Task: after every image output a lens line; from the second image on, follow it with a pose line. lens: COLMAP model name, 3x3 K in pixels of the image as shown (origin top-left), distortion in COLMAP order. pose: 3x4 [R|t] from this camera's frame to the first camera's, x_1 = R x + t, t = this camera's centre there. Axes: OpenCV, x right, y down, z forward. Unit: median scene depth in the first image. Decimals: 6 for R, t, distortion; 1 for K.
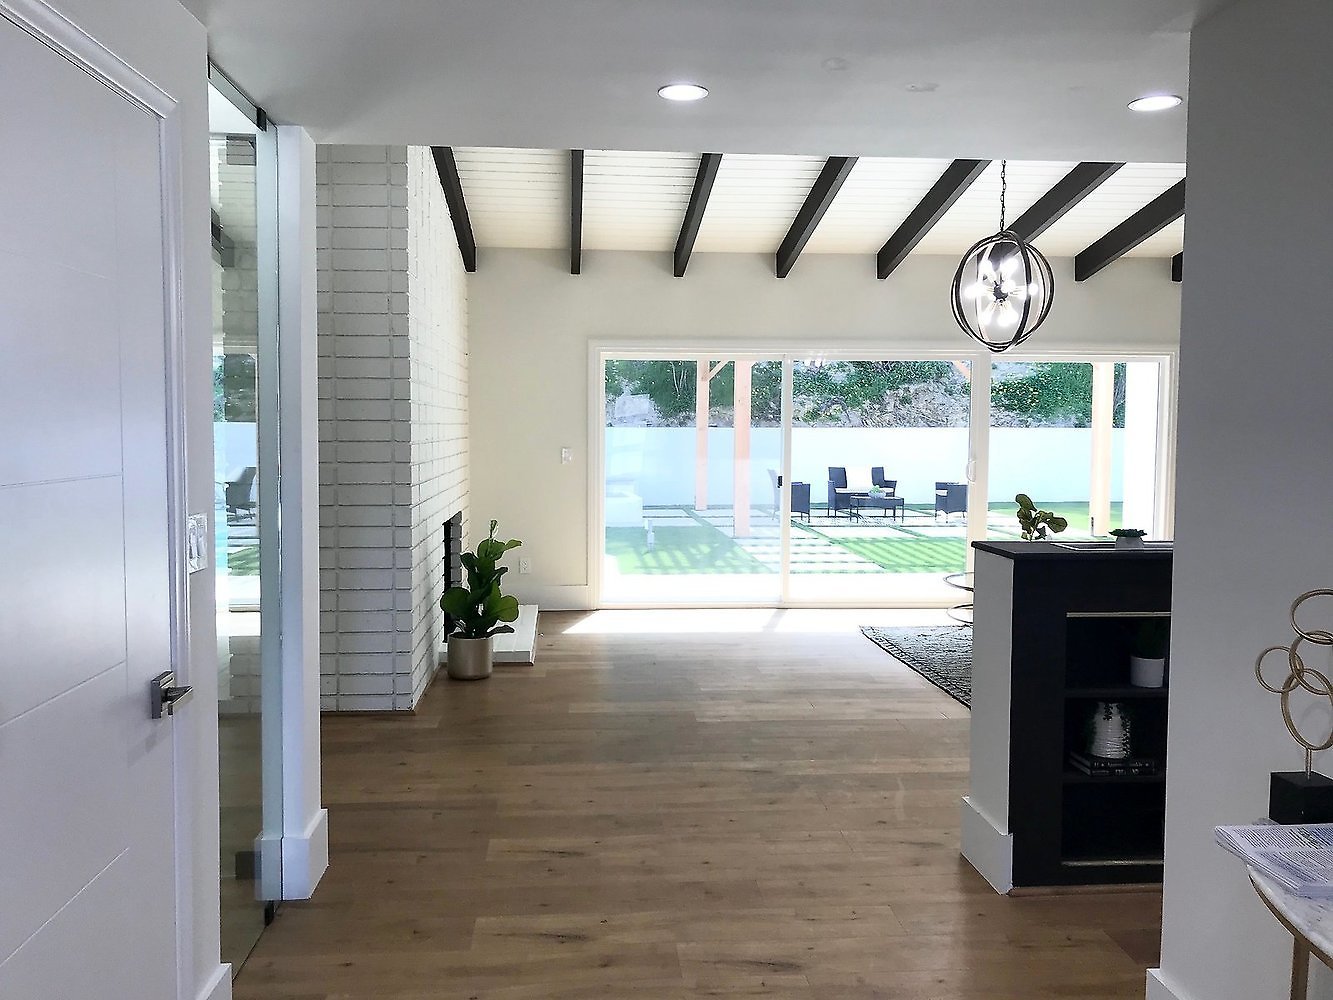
lens RADIAL K [[1088.4, 0, 656.7], [0, 1088.4, 494.2], [0, 0, 1]] dist [0.028147, -0.009629]
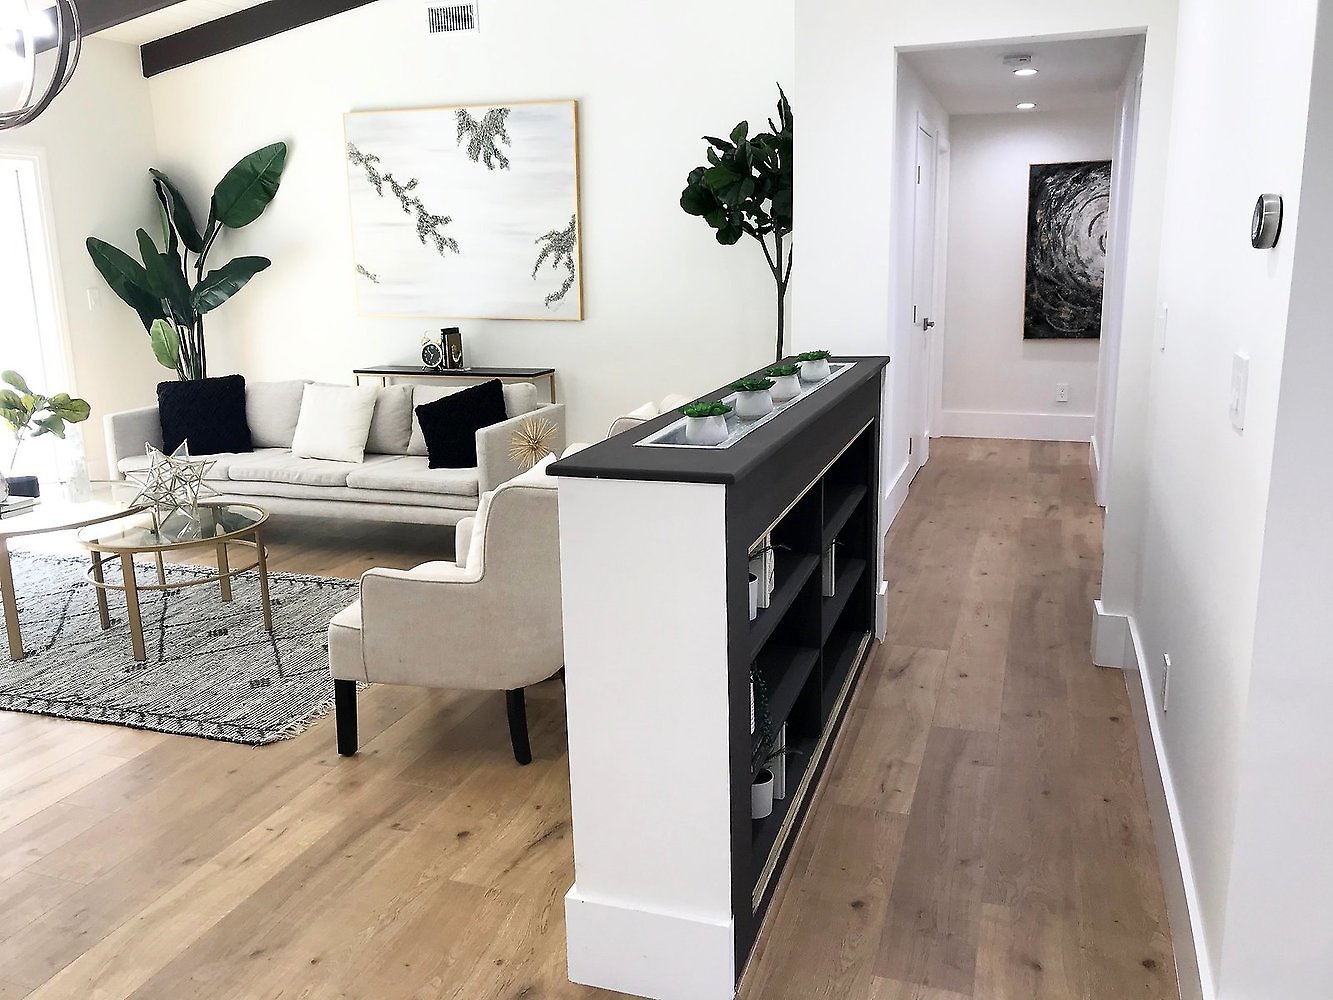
lens RADIAL K [[1101.7, 0, 658.6], [0, 1101.7, 488.4], [0, 0, 1]] dist [0.042156, -0.035389]
pose [[0.404028, -0.206043, 0.891240, -0.035020], [0.081841, 0.978537, 0.189124, -0.008394], [-0.911078, -0.003471, 0.412219, 0.136949]]
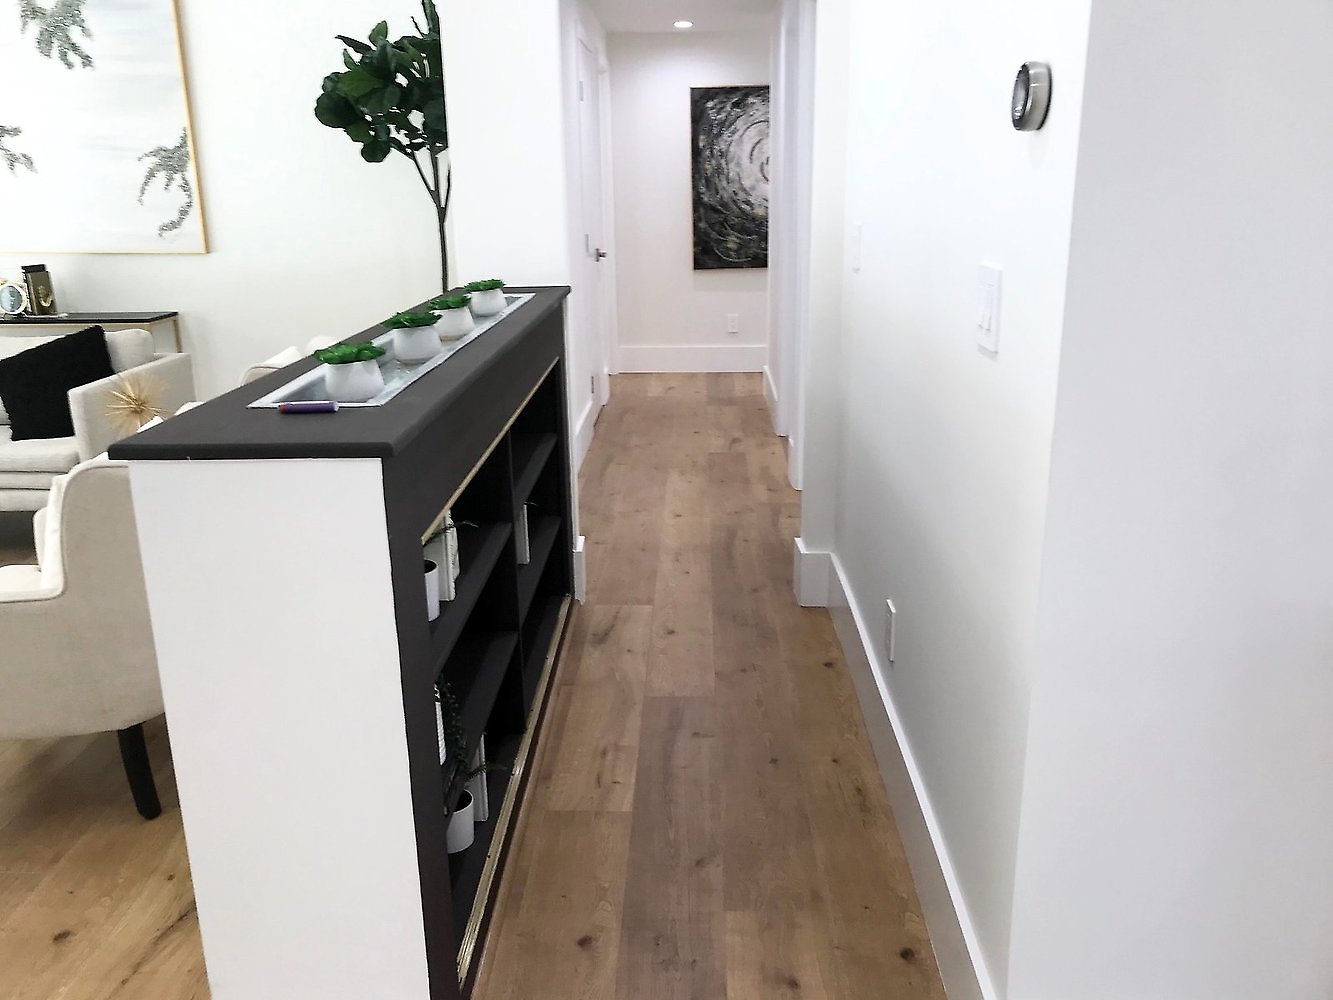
lens RADIAL K [[1088.4, 0, 656.7], [0, 1088.4, 494.2], [0, 0, 1]] dist [0.028147, -0.009629]
pose [[0.117718, -0.280337, 0.952656, -0.009001], [0.081423, 0.958821, 0.272090, -0.004853], [-0.989703, 0.045538, 0.135697, 0.145545]]
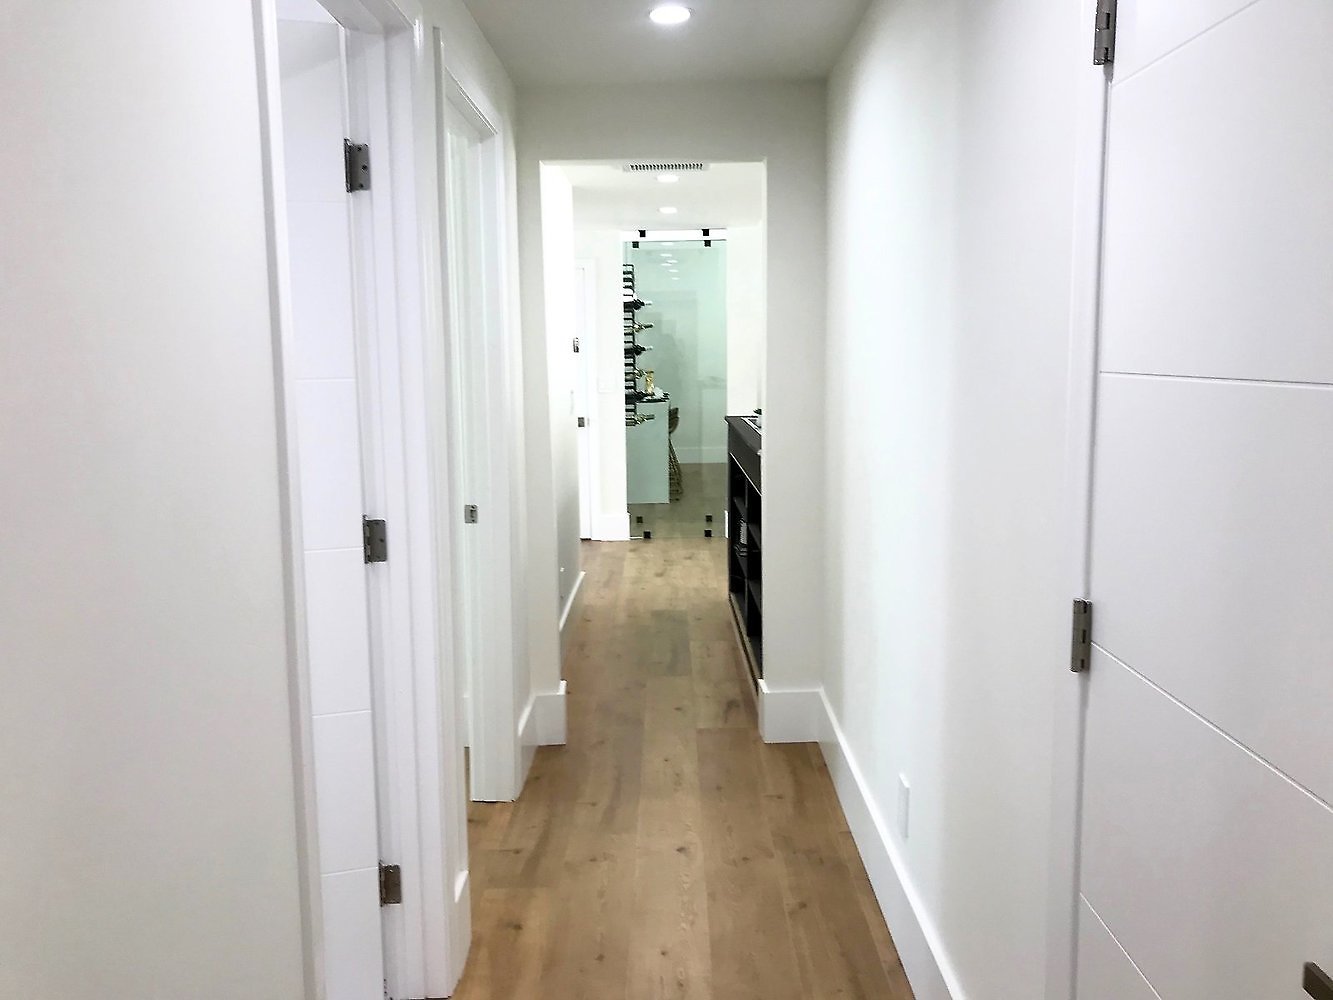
lens RADIAL K [[1088.4, 0, 656.7], [0, 1088.4, 494.2], [0, 0, 1]] dist [0.028147, -0.009629]
pose [[-0.091892, 0.127379, -0.987588, 0.373340], [-0.045903, 0.990188, 0.131985, -0.008037], [0.994710, 0.057461, -0.085143, 0.180793]]
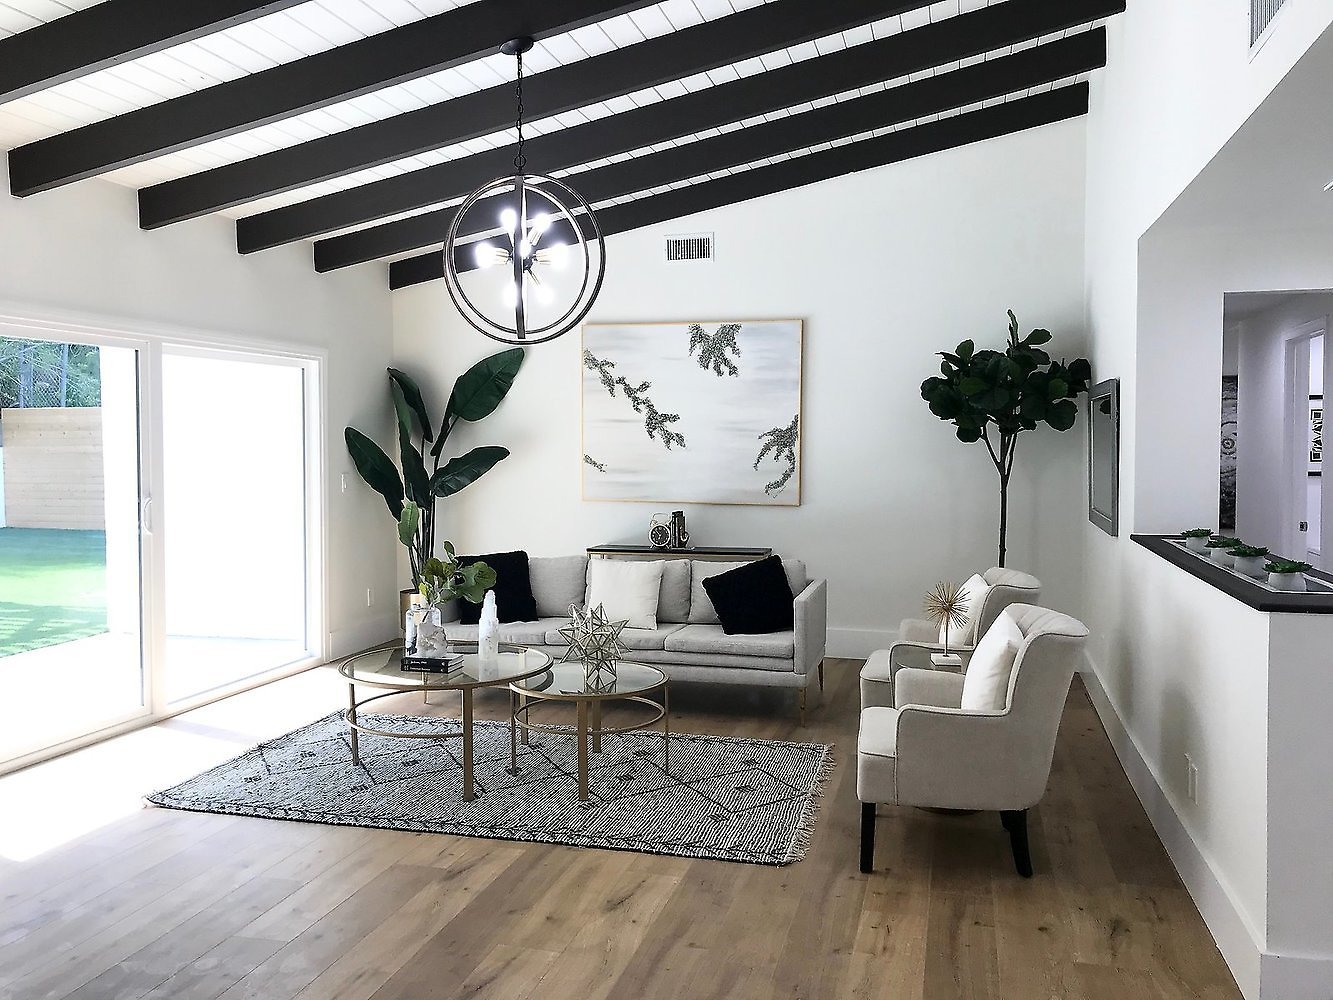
lens RADIAL K [[1086.2, 0, 666.5], [0, 1086.2, 500.0], [0, 0, 1]] dist [0.093290, -0.206990]
pose [[0.339069, -0.055441, 0.939126, -0.100710], [0.066598, 0.997172, 0.034823, -0.015031], [-0.938401, 0.050737, 0.341803, 0.212395]]
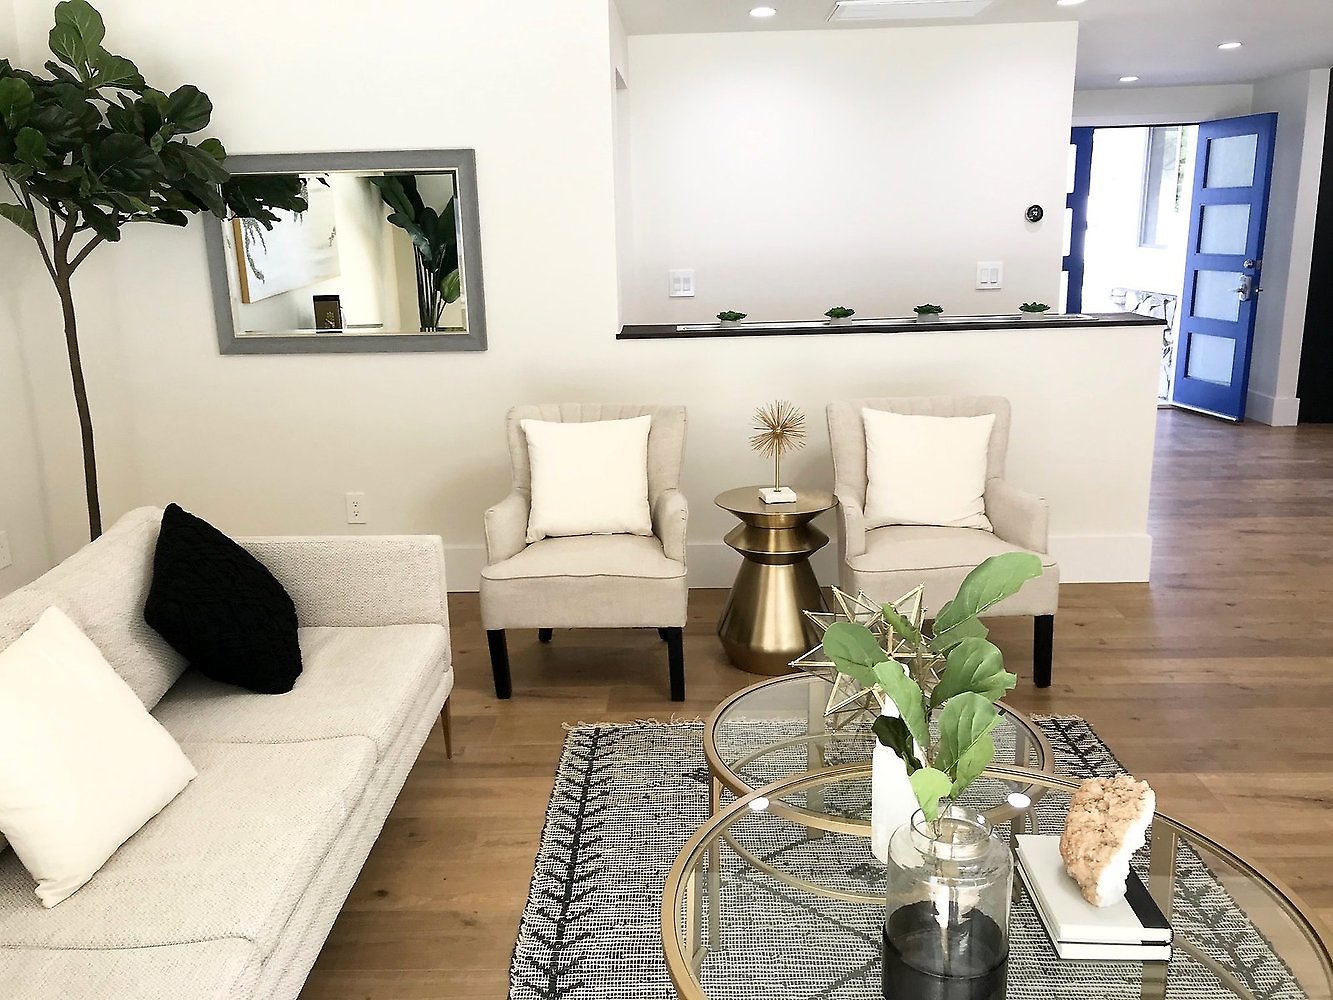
lens RADIAL K [[1088.3, 0, 659.3], [0, 1088.3, 496.8], [0, 0, 1]] dist [0.026872, -0.004636]
pose [[-0.993226, -0.006260, 0.116029, 0.128248], [0.029211, 0.953030, 0.301465, -0.026711], [-0.112466, 0.302813, -0.946391, 0.415162]]
